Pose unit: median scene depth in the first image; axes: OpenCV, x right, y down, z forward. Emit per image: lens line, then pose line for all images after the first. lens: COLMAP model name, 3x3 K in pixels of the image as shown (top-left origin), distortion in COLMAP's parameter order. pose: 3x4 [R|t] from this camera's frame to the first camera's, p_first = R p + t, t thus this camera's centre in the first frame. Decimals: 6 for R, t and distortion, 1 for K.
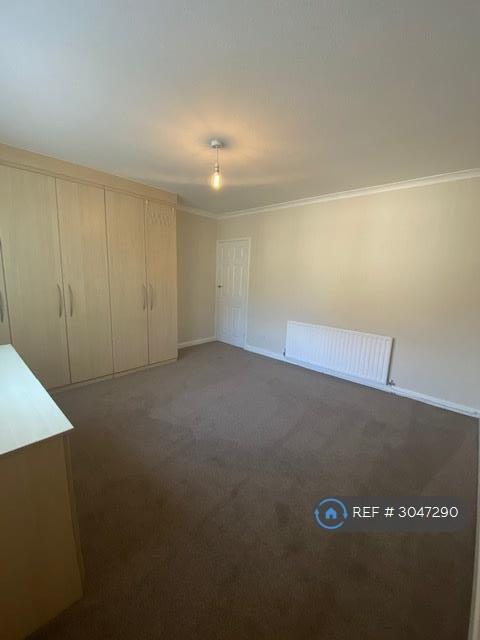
lens RADIAL K [[256.2, 0, 240.5], [0, 256.2, 318.1], [0, 0, 1]] dist [0.000013, -0.000001]
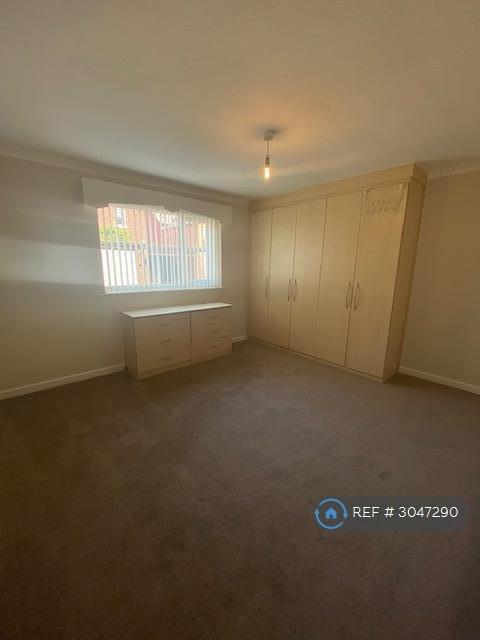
lens RADIAL K [[256.2, 0, 240.7], [0, 256.2, 321.0], [0, 0, 1]] dist [0.000013, -0.000001]
pose [[-0.112206, 0.168391, -0.979313, 0.626349], [-0.193254, 0.963021, 0.187732, -0.091784], [0.974712, 0.210321, -0.075515, 0.699546]]
